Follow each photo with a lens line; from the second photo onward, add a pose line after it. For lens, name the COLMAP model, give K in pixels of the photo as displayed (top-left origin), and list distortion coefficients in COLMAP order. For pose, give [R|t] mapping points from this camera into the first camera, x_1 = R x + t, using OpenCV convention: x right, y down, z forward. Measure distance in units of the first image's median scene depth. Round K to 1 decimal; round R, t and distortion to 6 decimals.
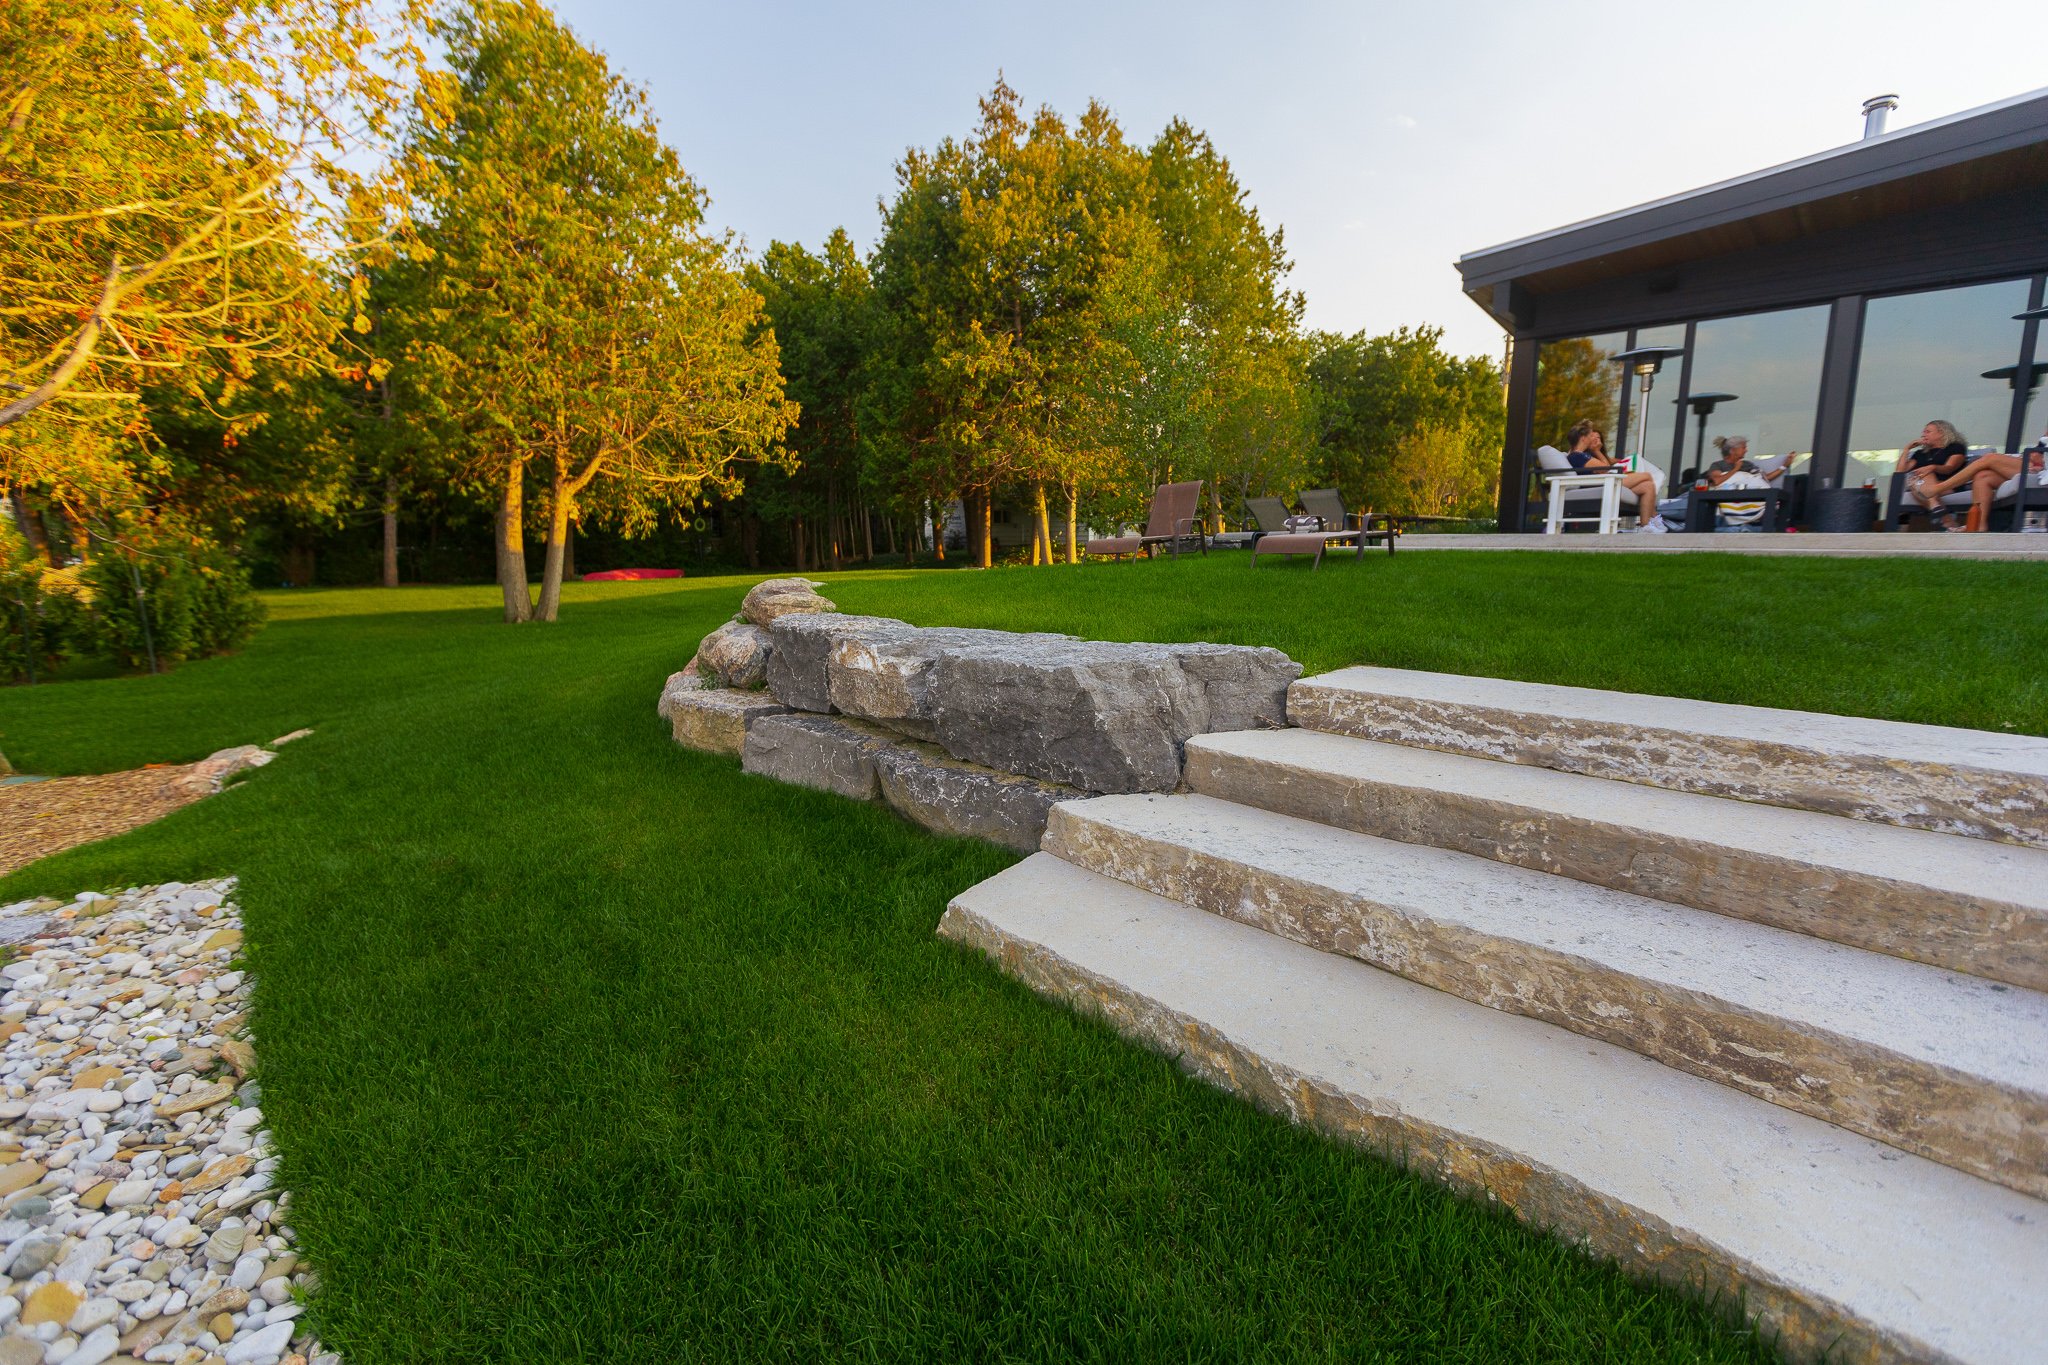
lens RADIAL K [[901.7, 0, 1018.7], [0, 901.7, 685.2], [0, 0, 1]] dist [0.000804, 0.000817]
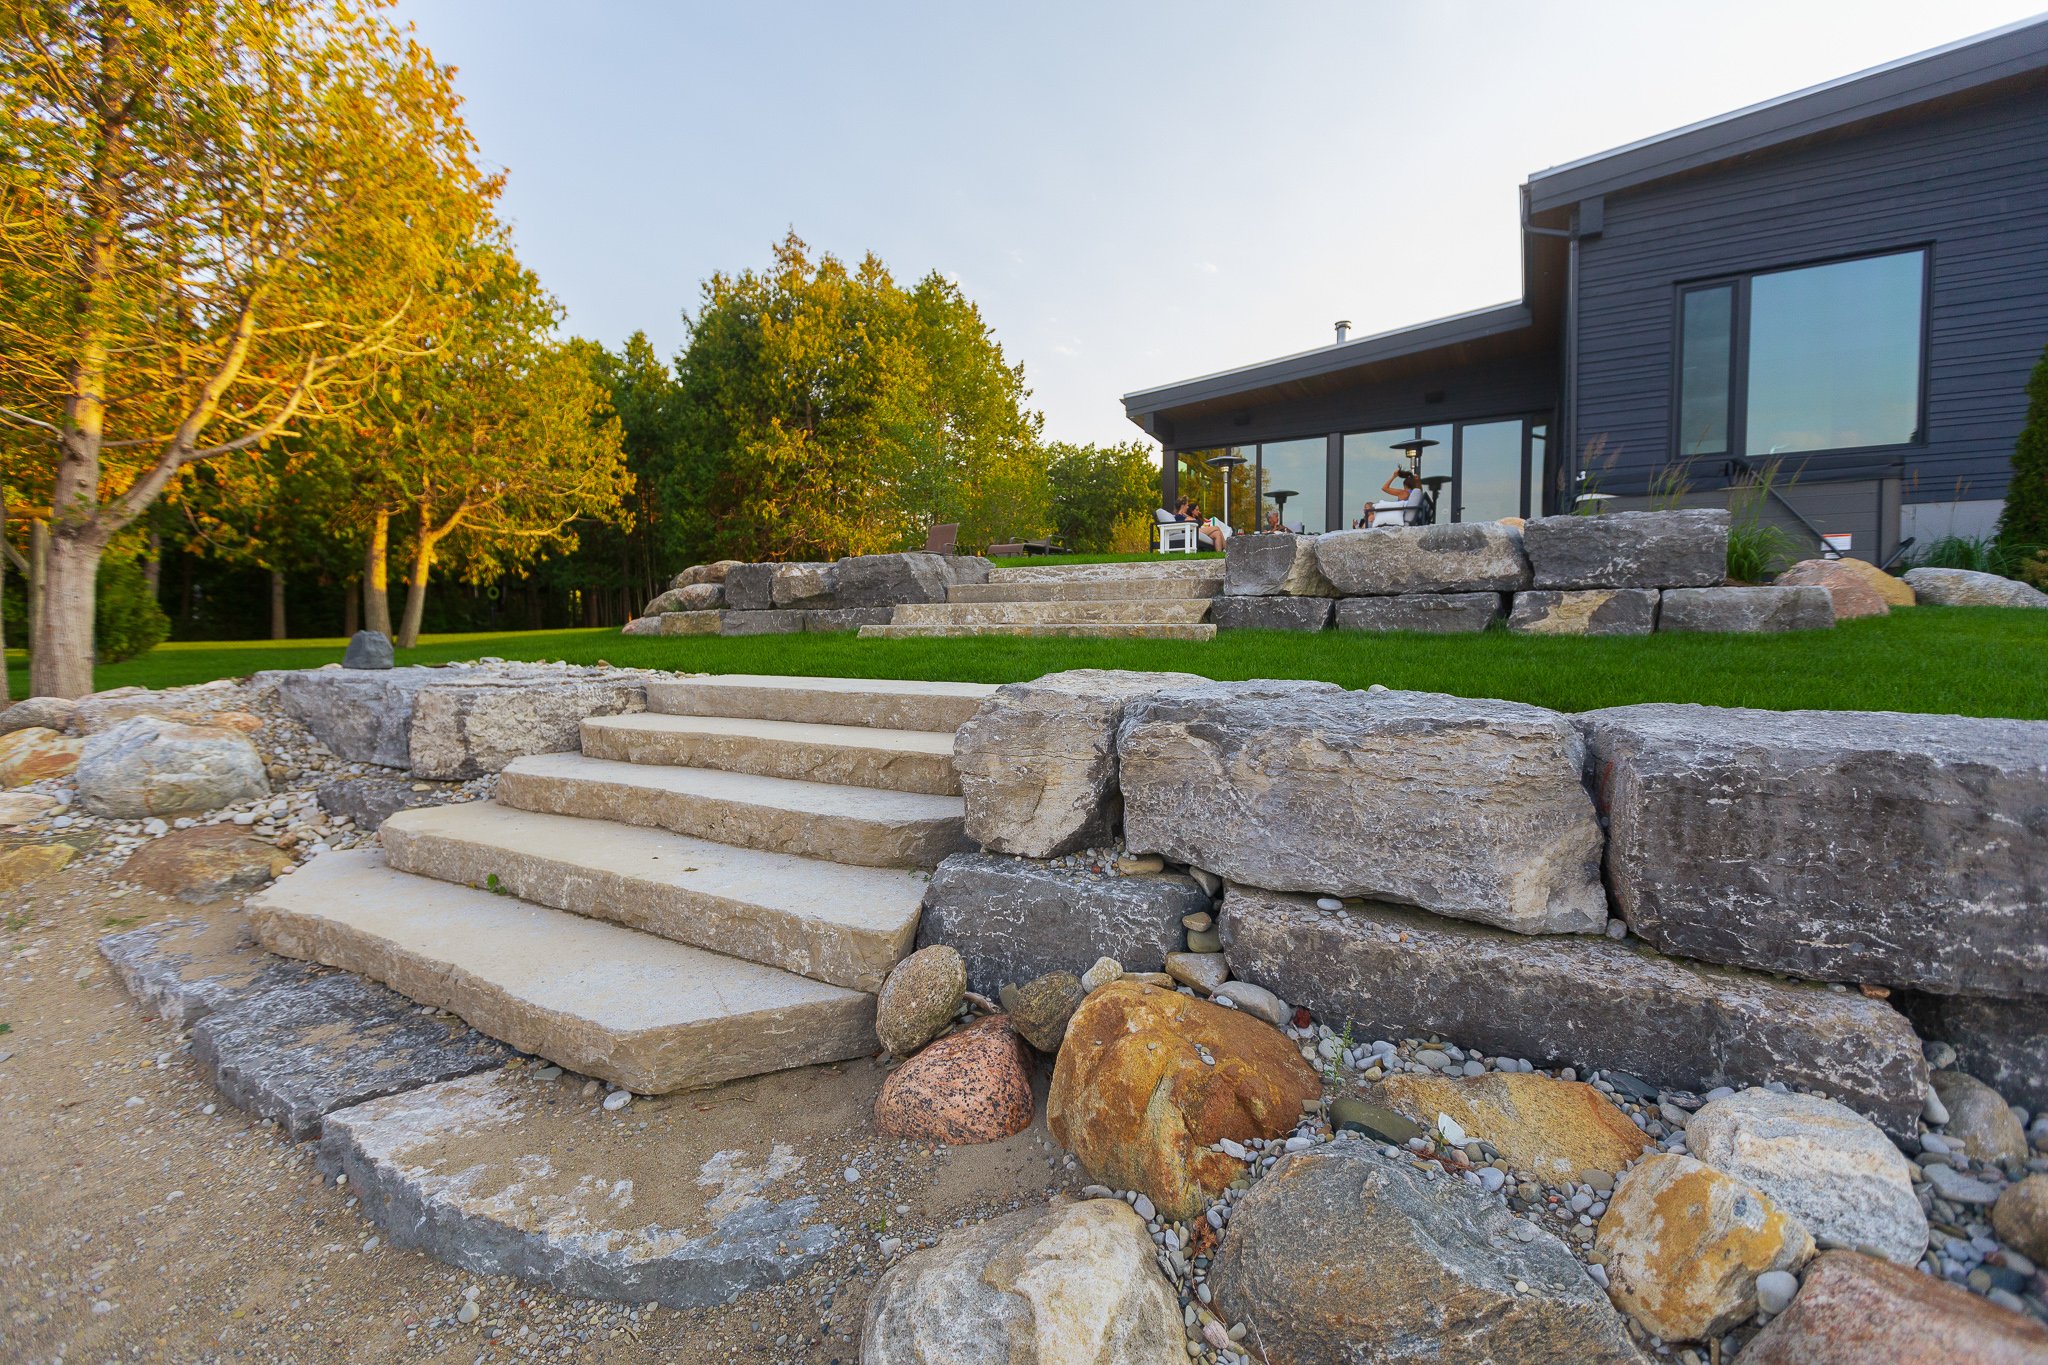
lens RADIAL K [[901.7, 0, 1018.7], [0, 901.7, 685.2], [0, 0, 1]] dist [0.000804, 0.000817]
pose [[0.969226, -0.017895, 0.245523, -0.034117], [0.043472, 0.994122, -0.099154, 0.083720], [-0.242305, 0.106776, 0.964307, -0.201423]]
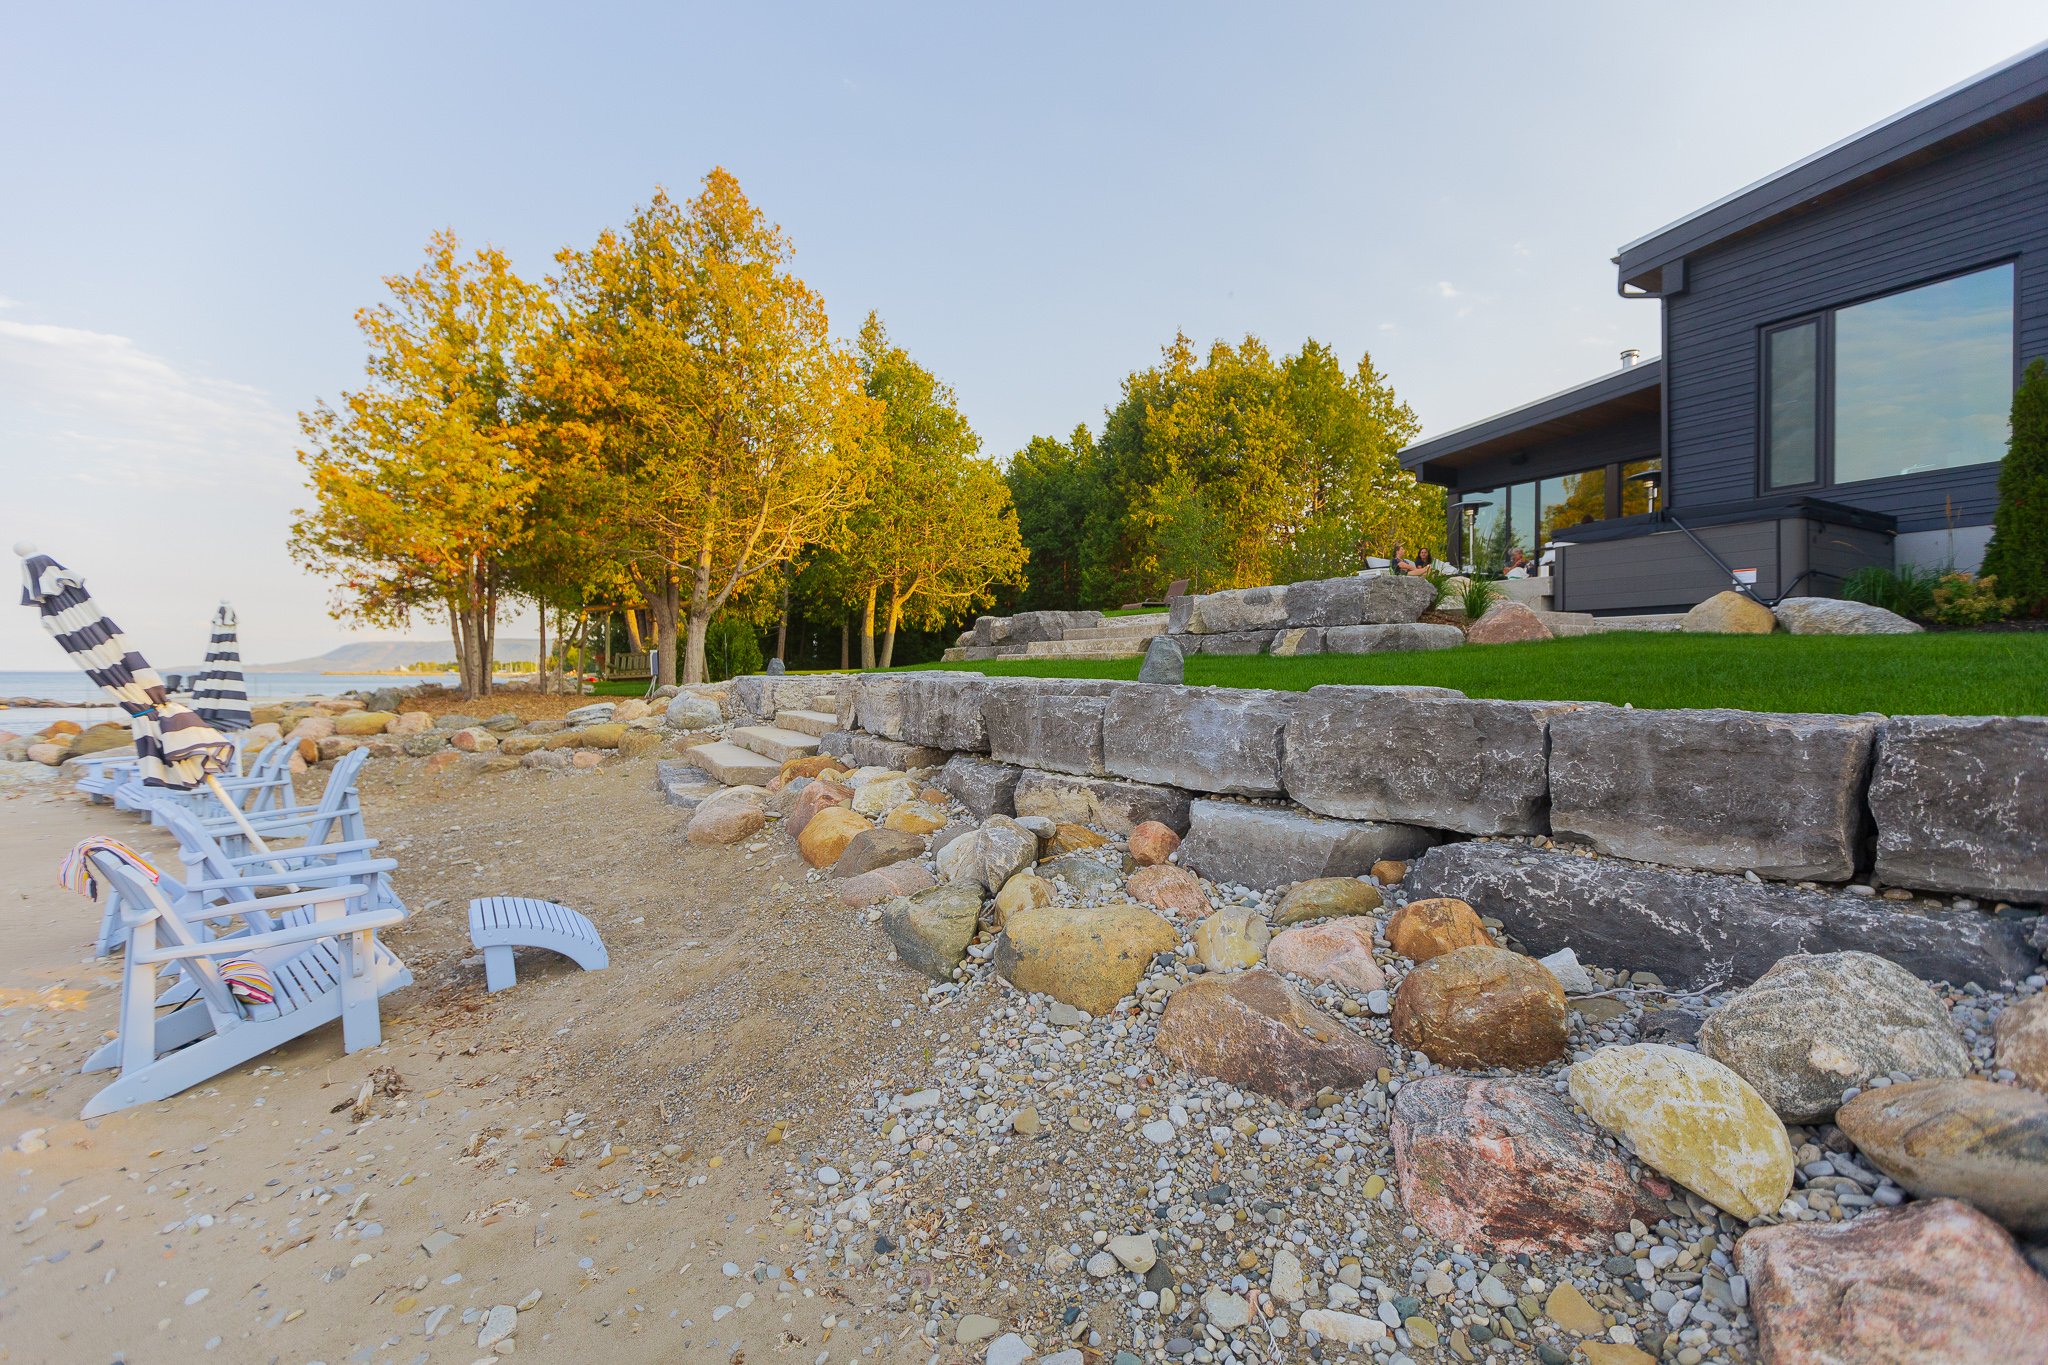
lens RADIAL K [[901.7, 0, 1018.7], [0, 901.7, 685.2], [0, 0, 1]] dist [0.000804, 0.000817]
pose [[0.956577, 0.003366, -0.291461, 0.166607], [-0.045749, 0.989274, -0.138721, 0.123693], [0.287868, 0.146031, 0.946471, -0.401684]]
